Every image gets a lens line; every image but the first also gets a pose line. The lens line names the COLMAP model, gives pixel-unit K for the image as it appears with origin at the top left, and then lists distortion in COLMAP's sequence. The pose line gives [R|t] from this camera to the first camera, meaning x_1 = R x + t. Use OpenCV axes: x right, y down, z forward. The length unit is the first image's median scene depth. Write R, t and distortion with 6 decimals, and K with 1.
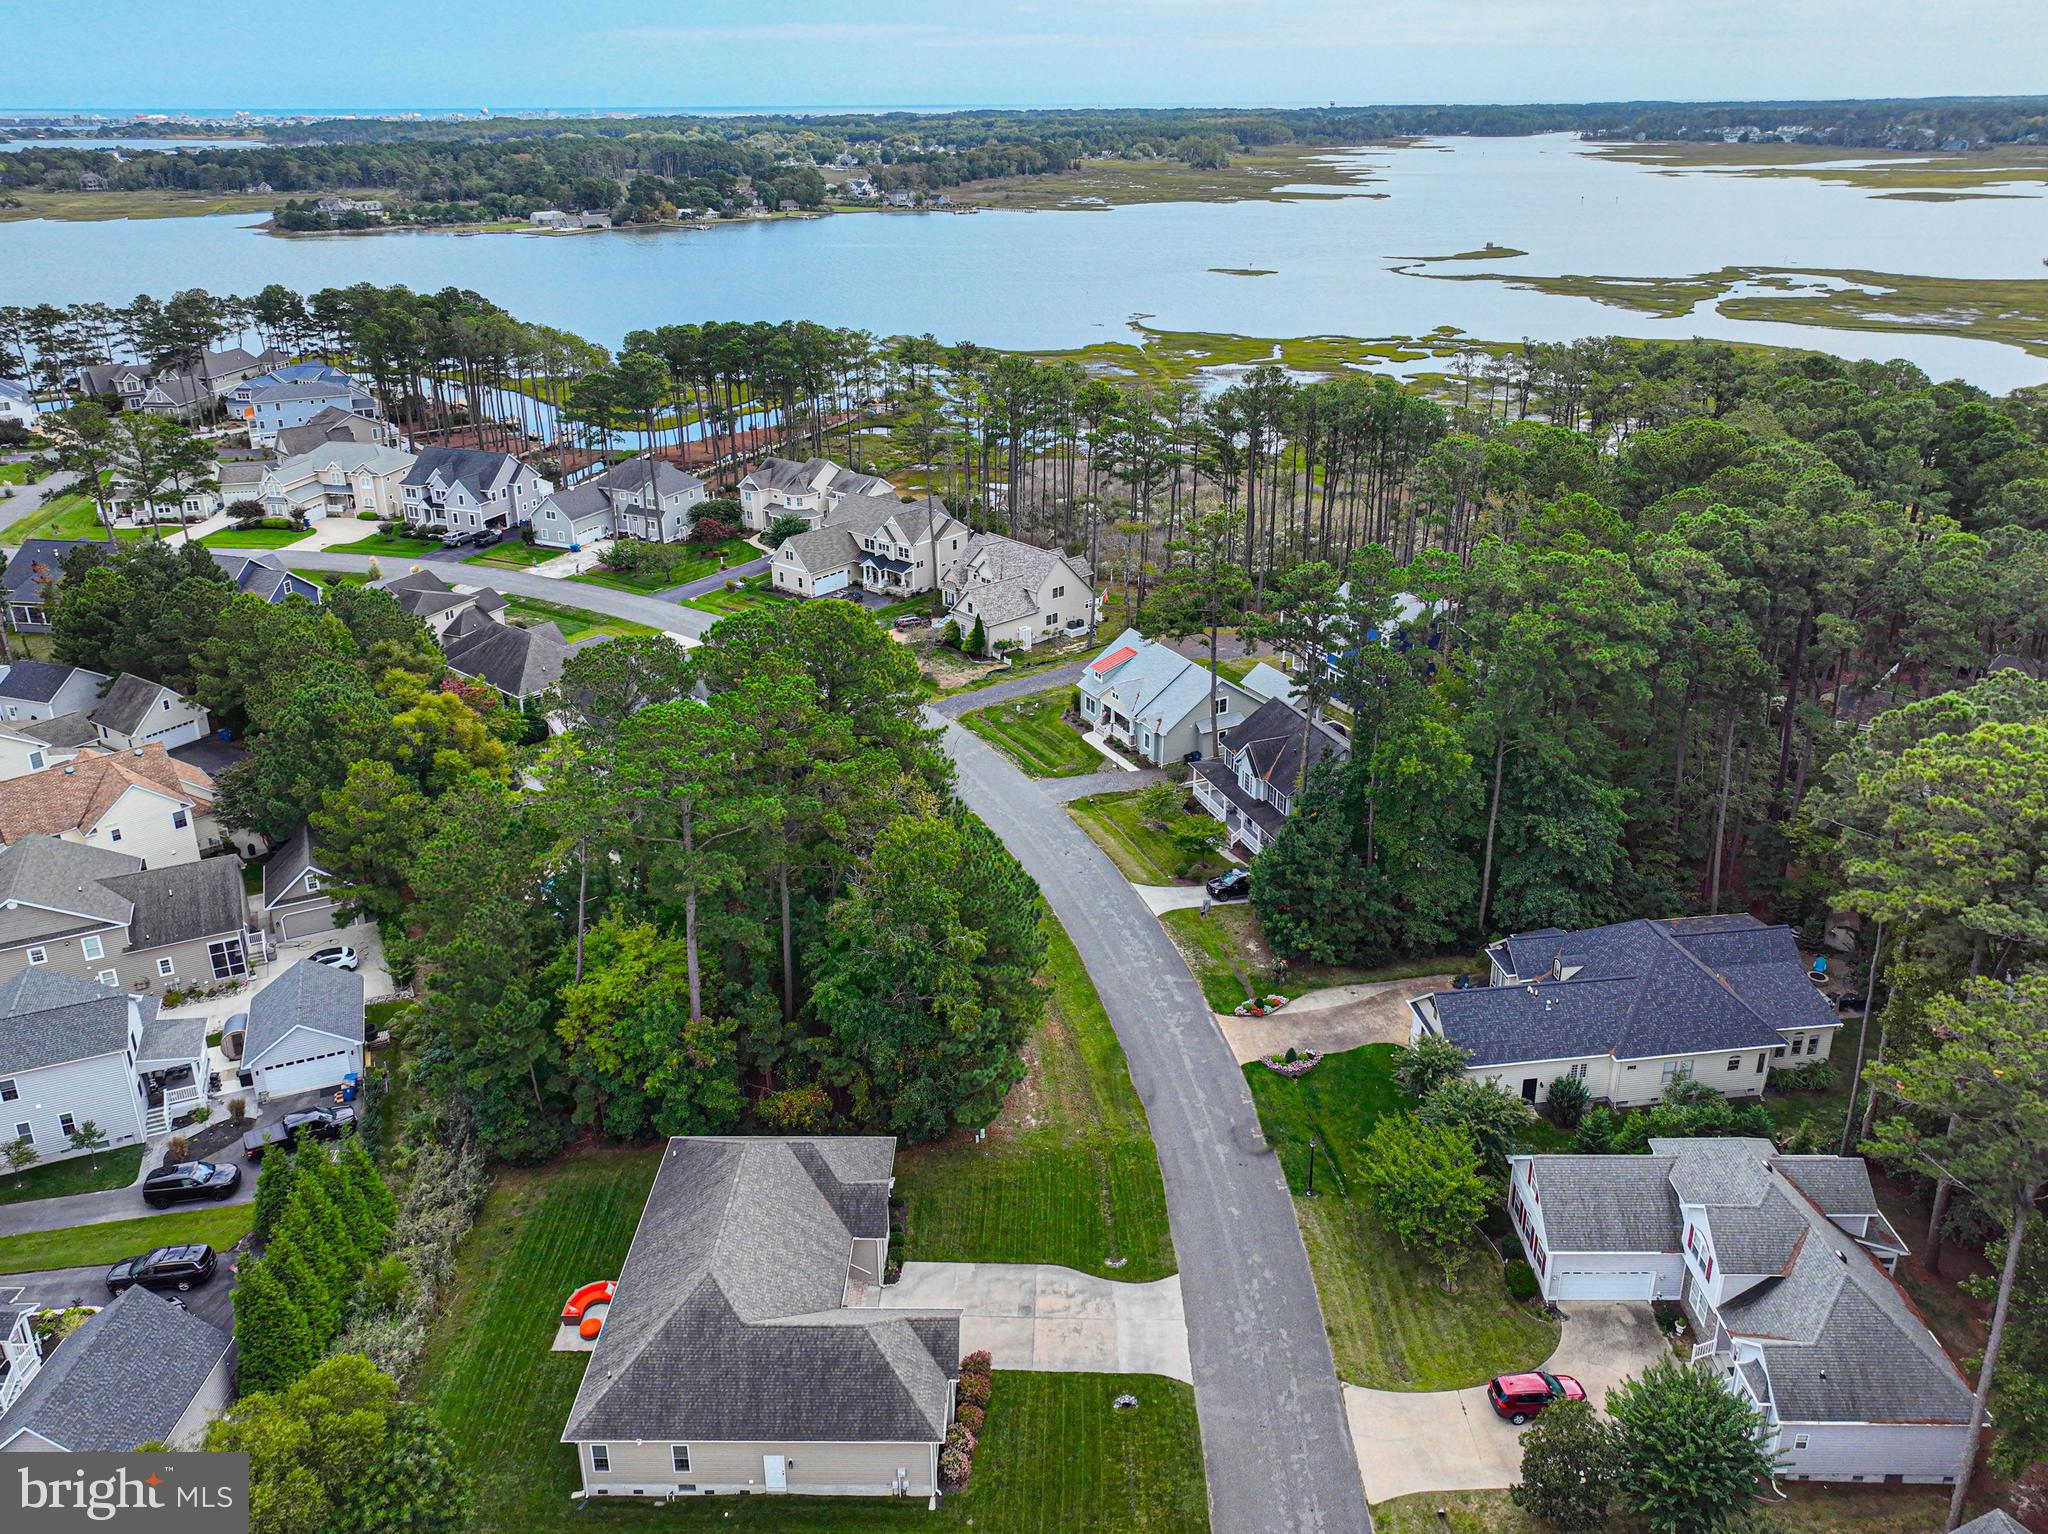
lens RADIAL K [[1477.9, 0, 1018.7], [0, 1477.9, 640.7], [0, 0, 1]] dist [-0.005018, 0.032348]
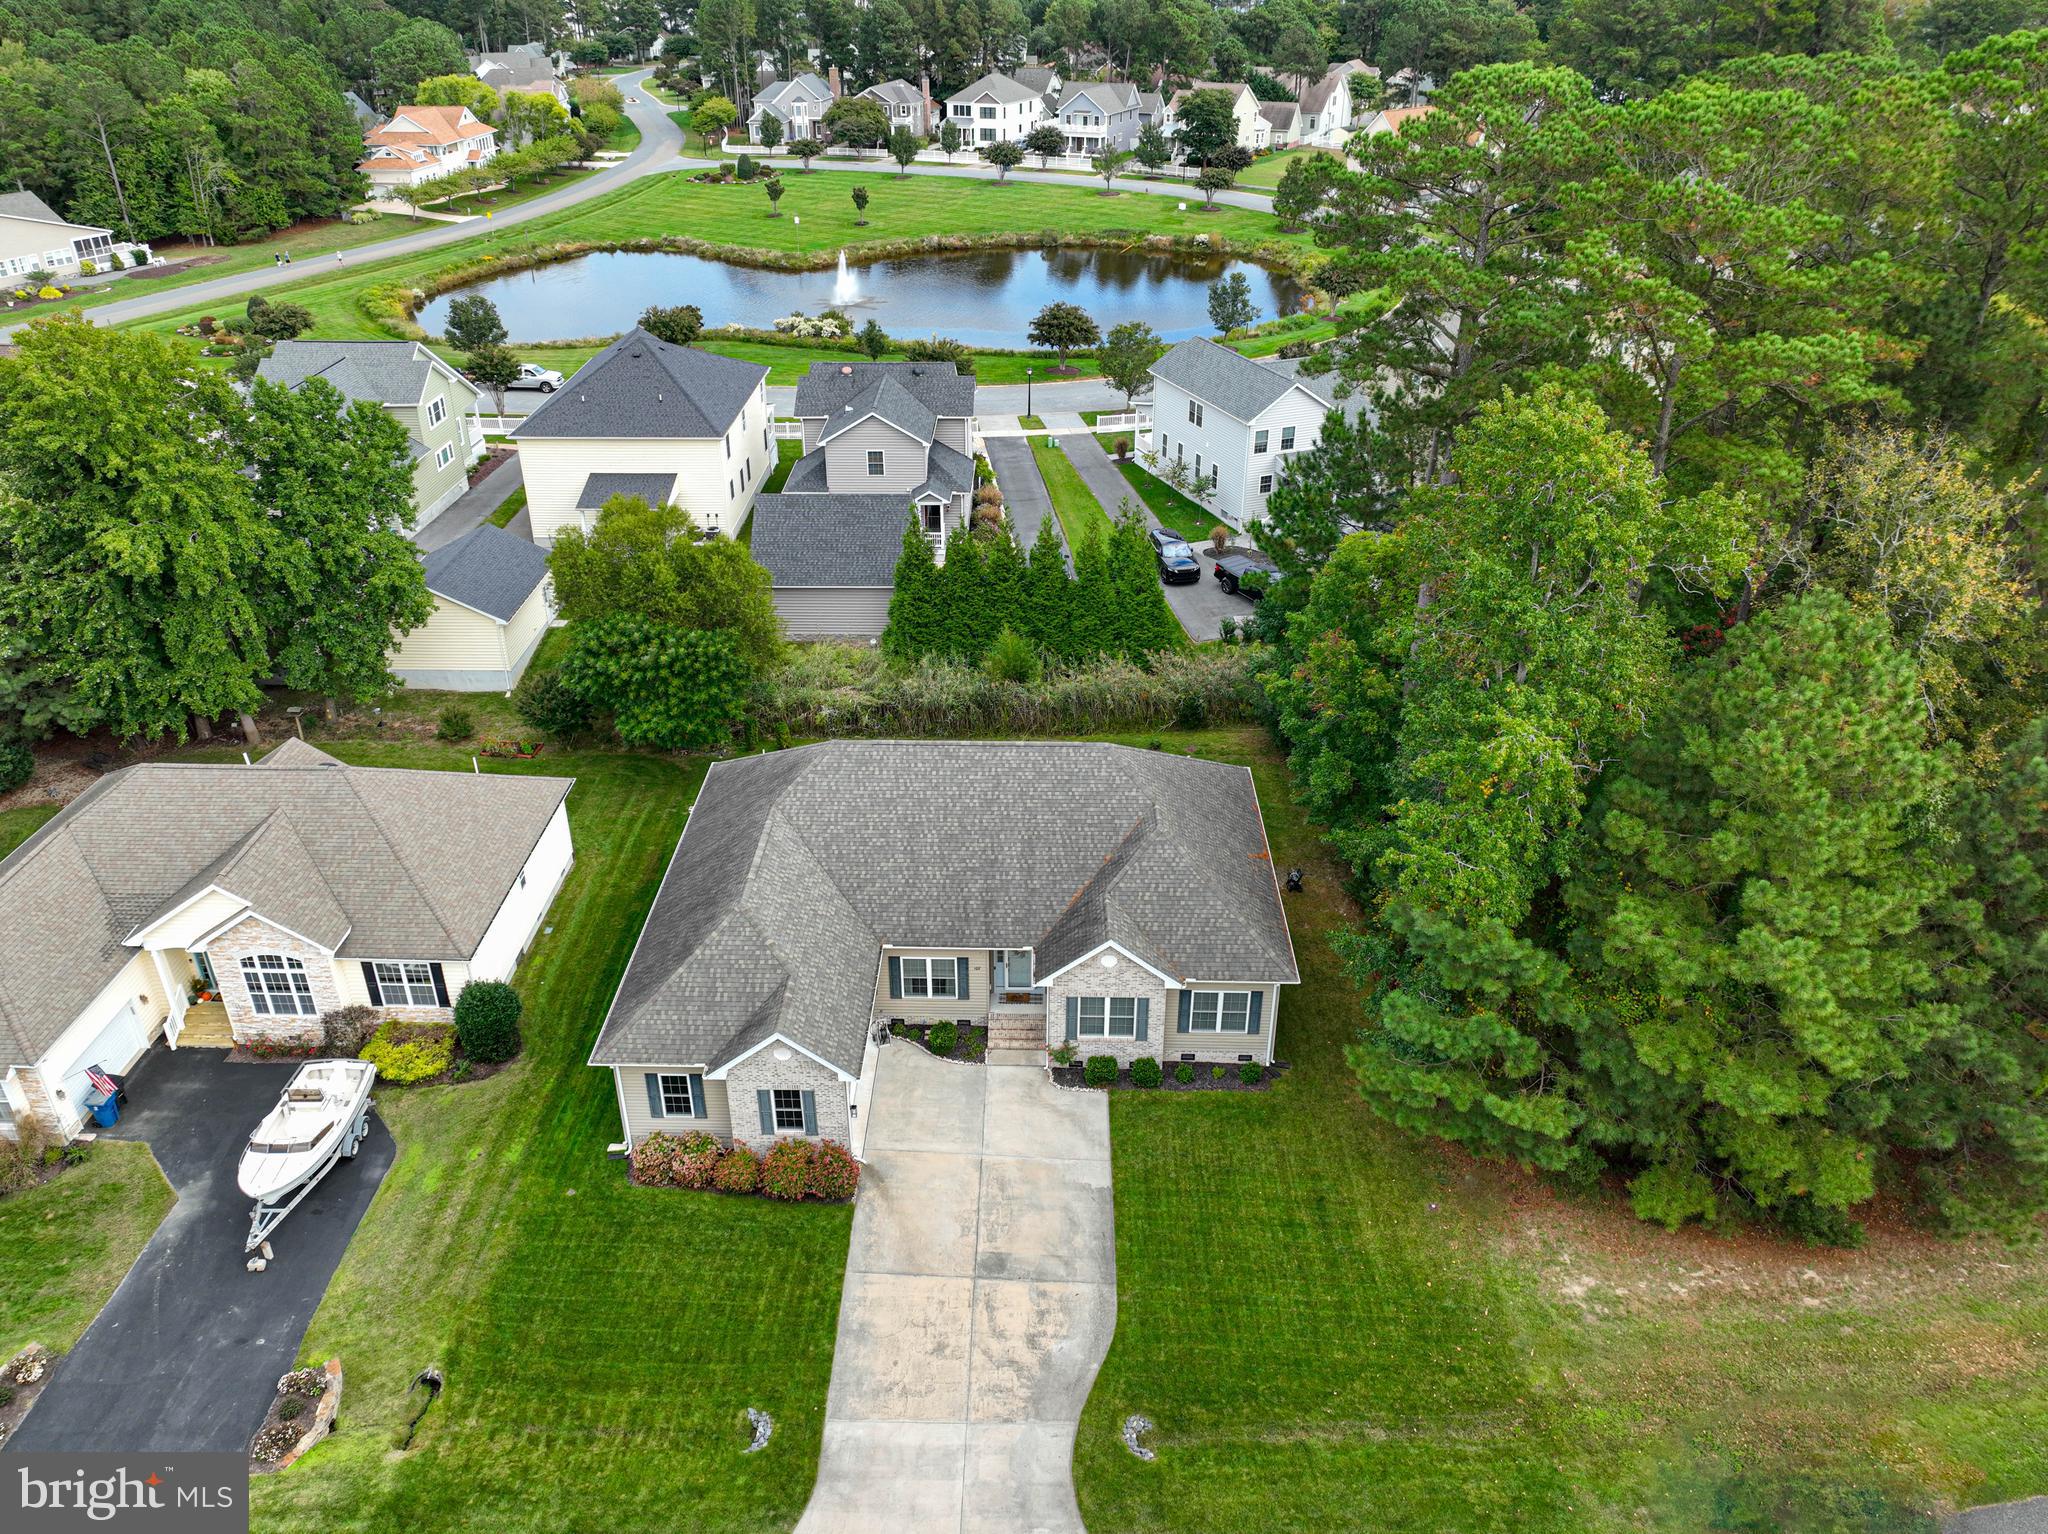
lens RADIAL K [[1469.0, 0, 983.8], [0, 1469.0, 712.3], [0, 0, 1]] dist [0.004073, 0.003377]
pose [[-0.017883, 0.478670, -0.877813, 0.131764], [-0.336364, 0.823900, 0.456124, 0.023046], [0.941562, 0.303421, 0.146273, 0.315205]]
